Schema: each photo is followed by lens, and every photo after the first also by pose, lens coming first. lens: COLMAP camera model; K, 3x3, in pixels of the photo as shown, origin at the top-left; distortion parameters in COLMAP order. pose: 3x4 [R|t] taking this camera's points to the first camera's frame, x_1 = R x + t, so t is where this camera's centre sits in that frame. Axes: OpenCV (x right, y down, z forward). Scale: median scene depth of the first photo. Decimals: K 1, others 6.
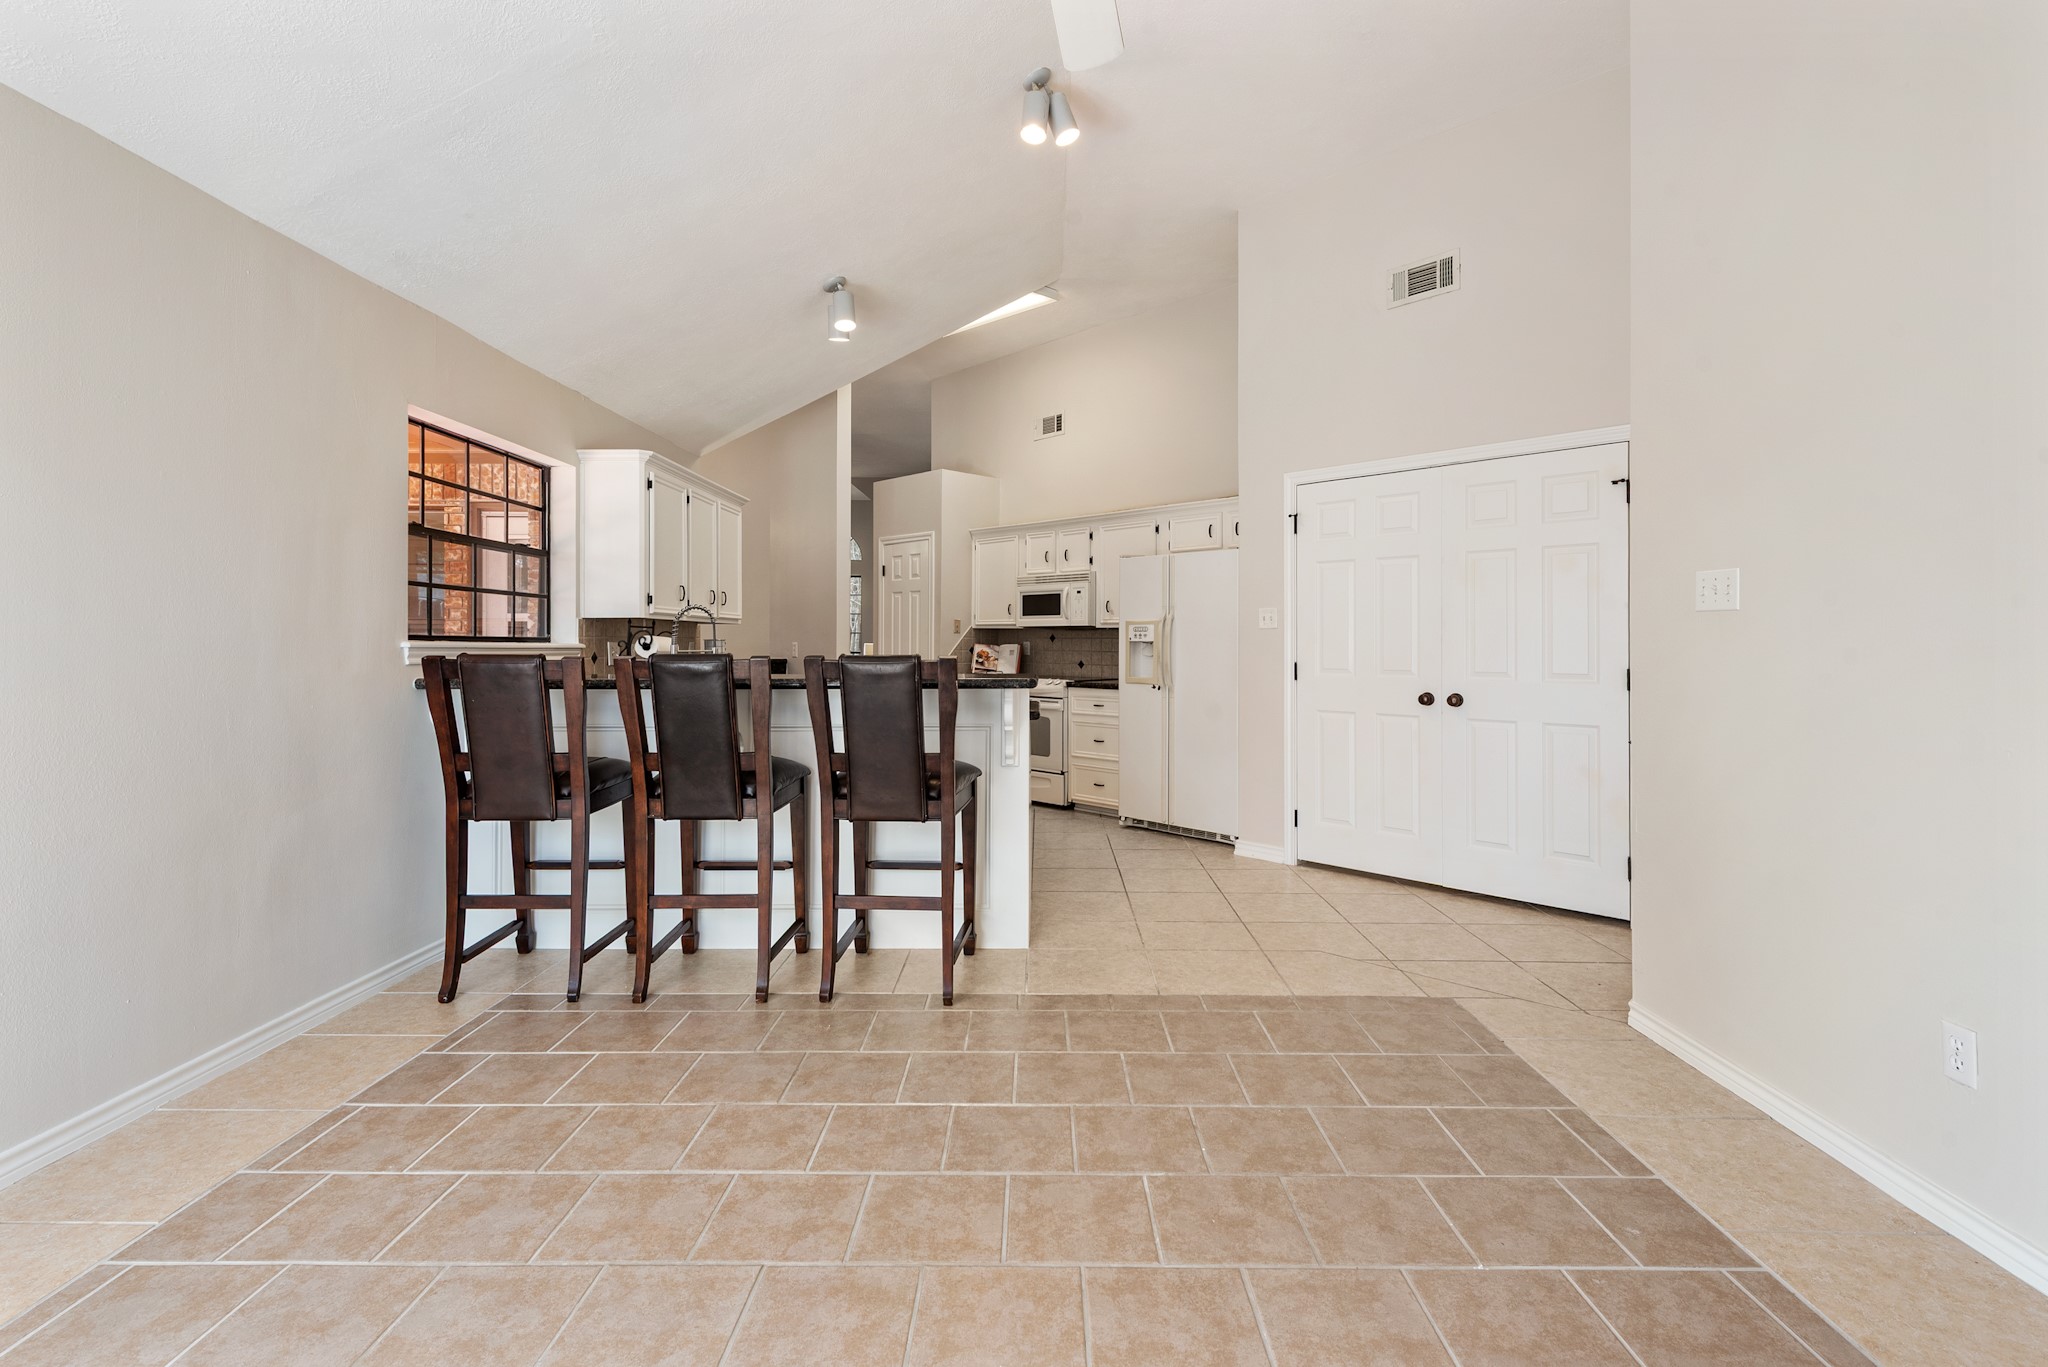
lens RADIAL K [[908.9, 0, 1042.9], [0, 908.9, 630.2], [0, 0, 1]] dist [0.003561, 0.000564]
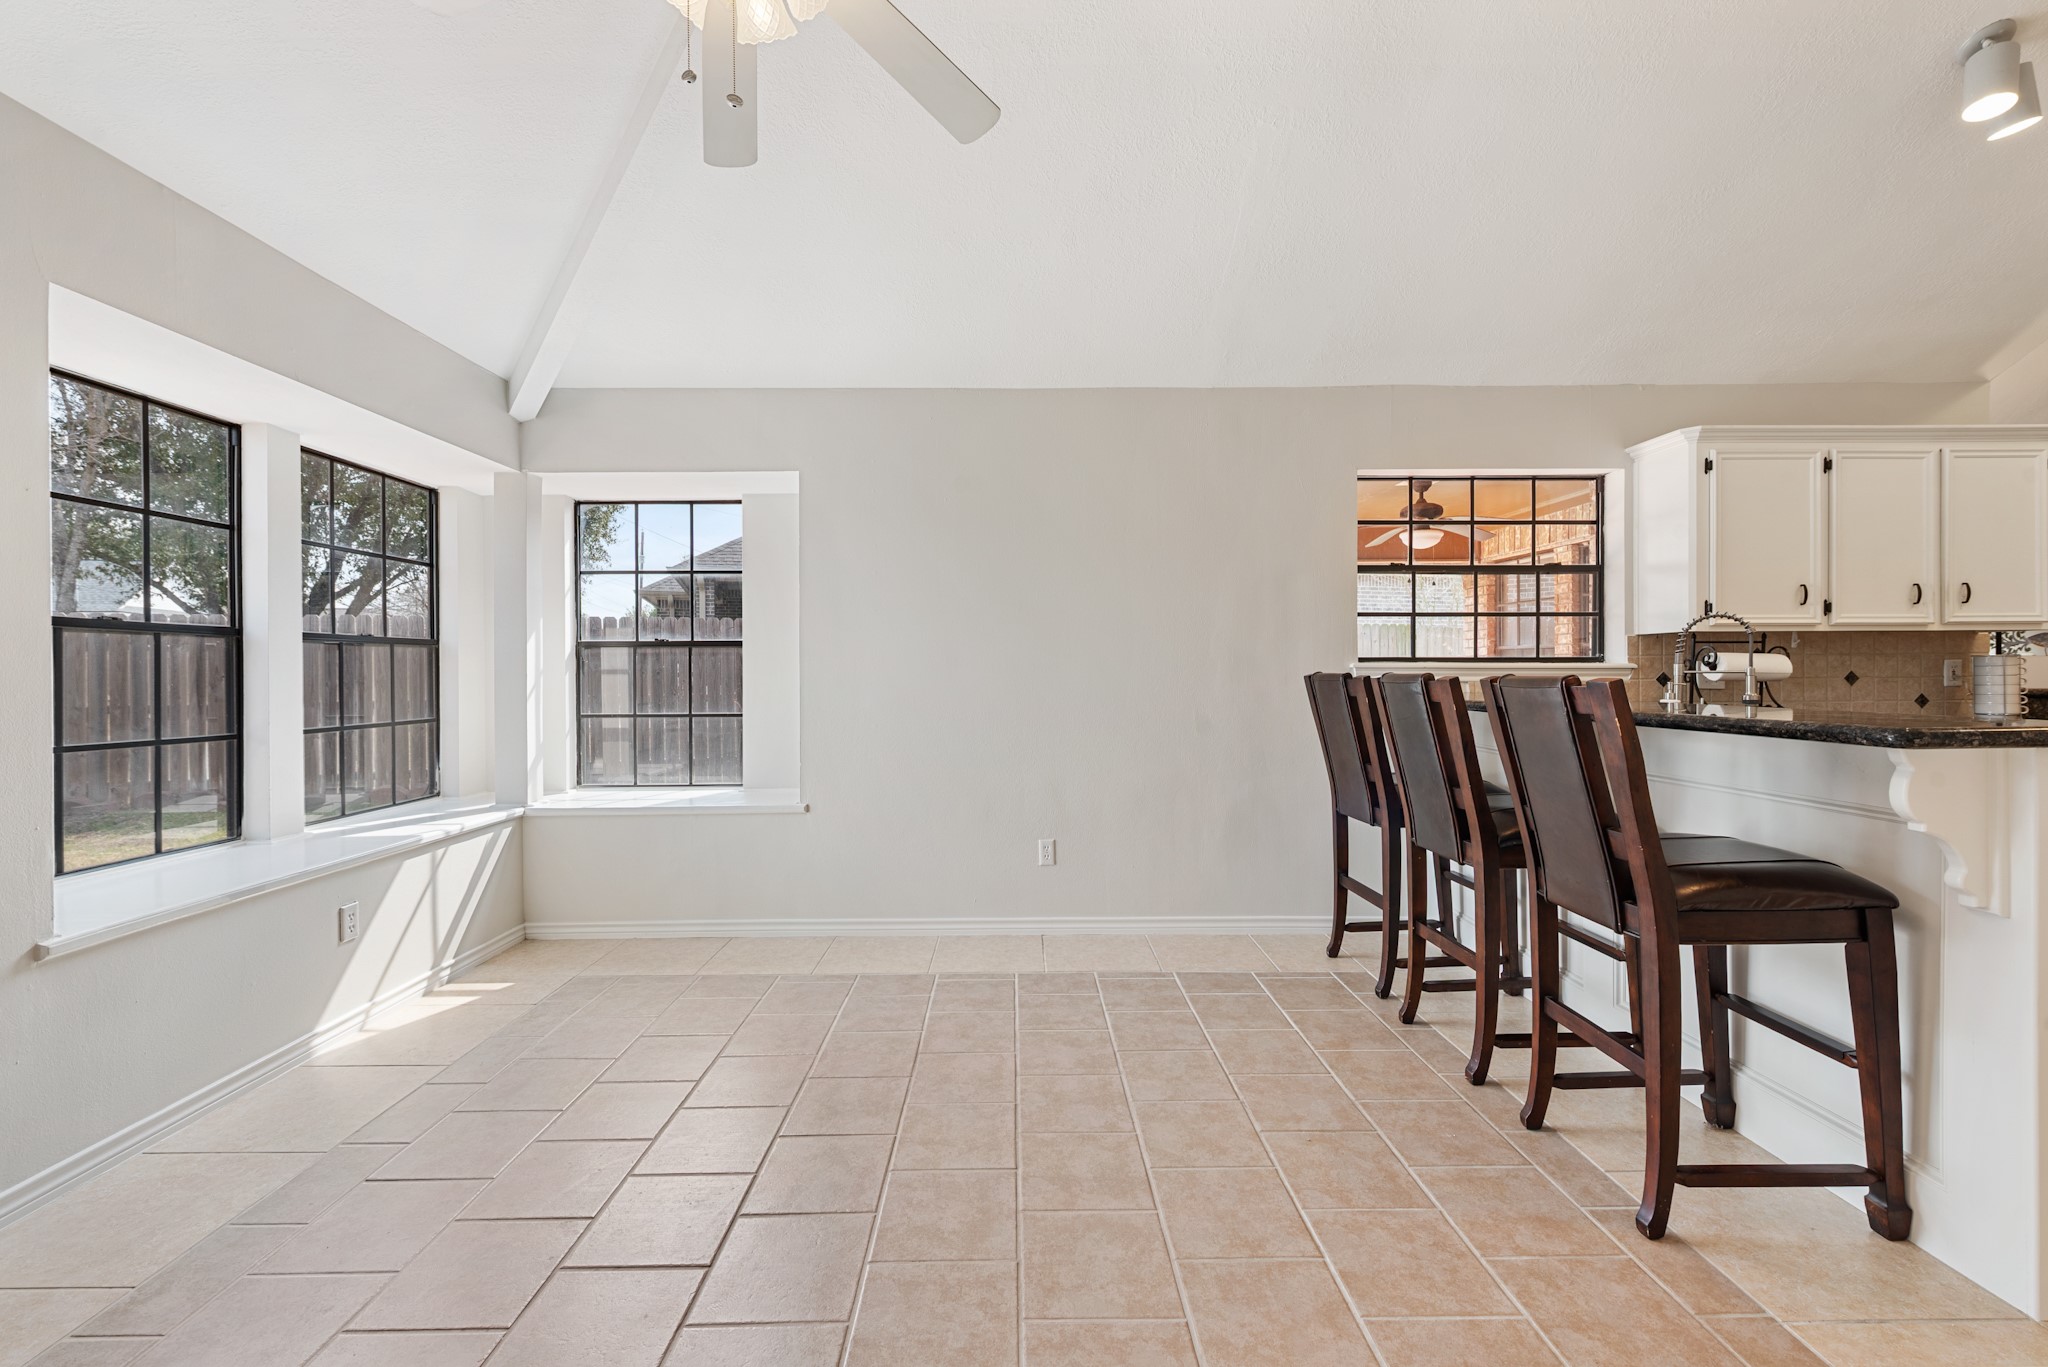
lens RADIAL K [[849.1, 0, 1030.9], [0, 849.1, 678.0], [0, 0, 1]] dist [0.007053, -0.000907]
pose [[0.014839, 0.011857, -0.999820, 0.343796], [0.020246, 0.999721, 0.012156, 0.007012], [0.999685, -0.020423, 0.014595, 0.415745]]
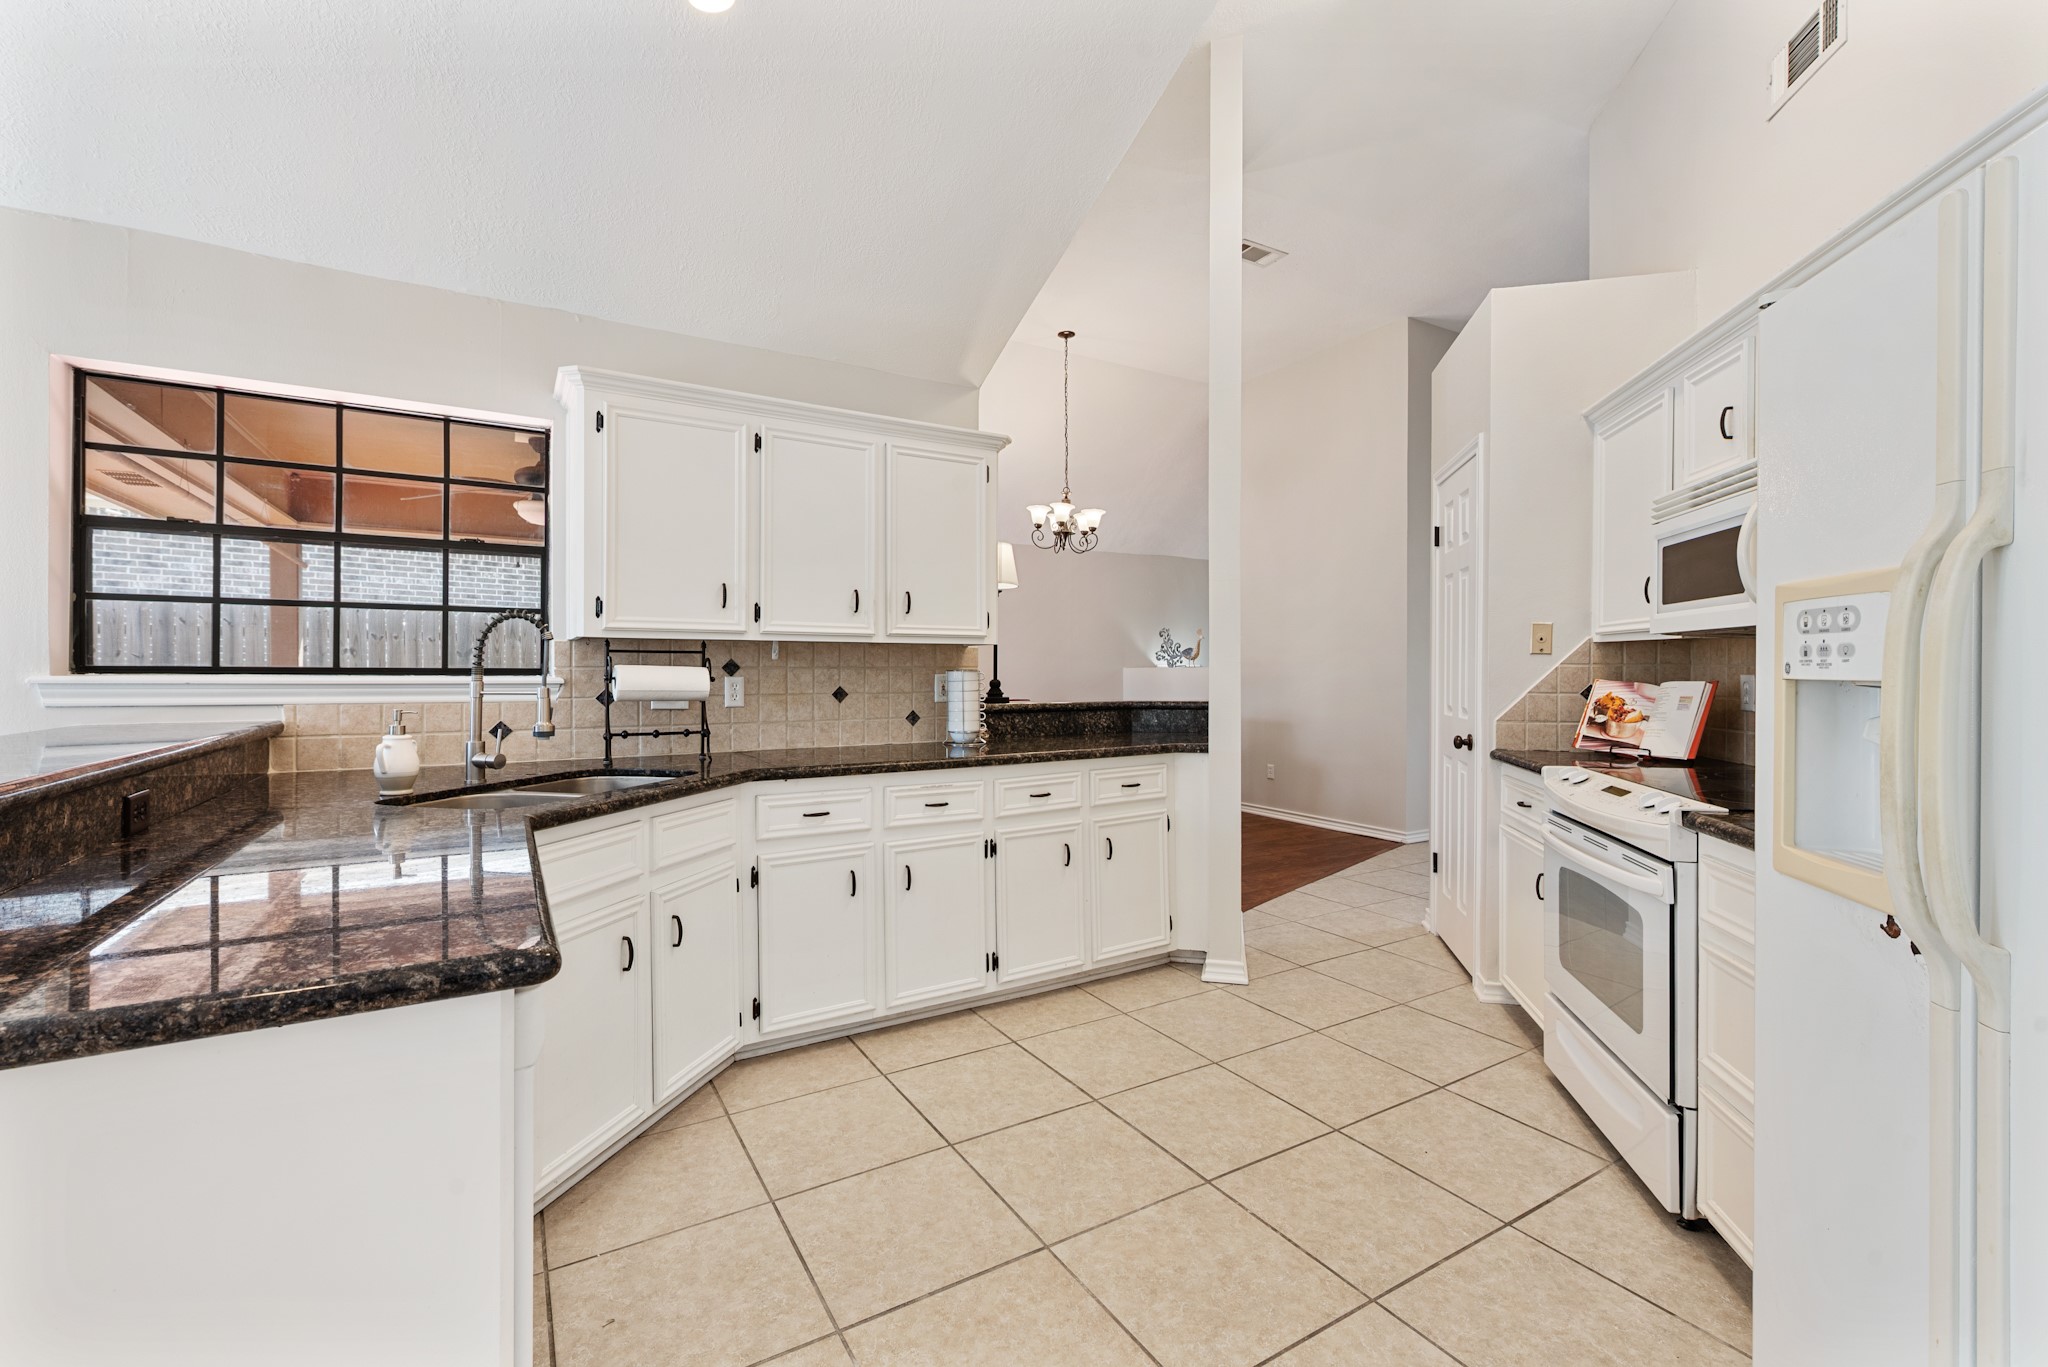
lens RADIAL K [[849.1, 0, 1026.2], [0, 849.1, 675.3], [0, 0, 1]] dist [0.007053, -0.000907]
pose [[0.517757, 0.005214, -0.855512, 0.233567], [0.011318, 0.999852, 0.012943, 0.009278], [0.855453, -0.016385, 0.517622, 1.023193]]
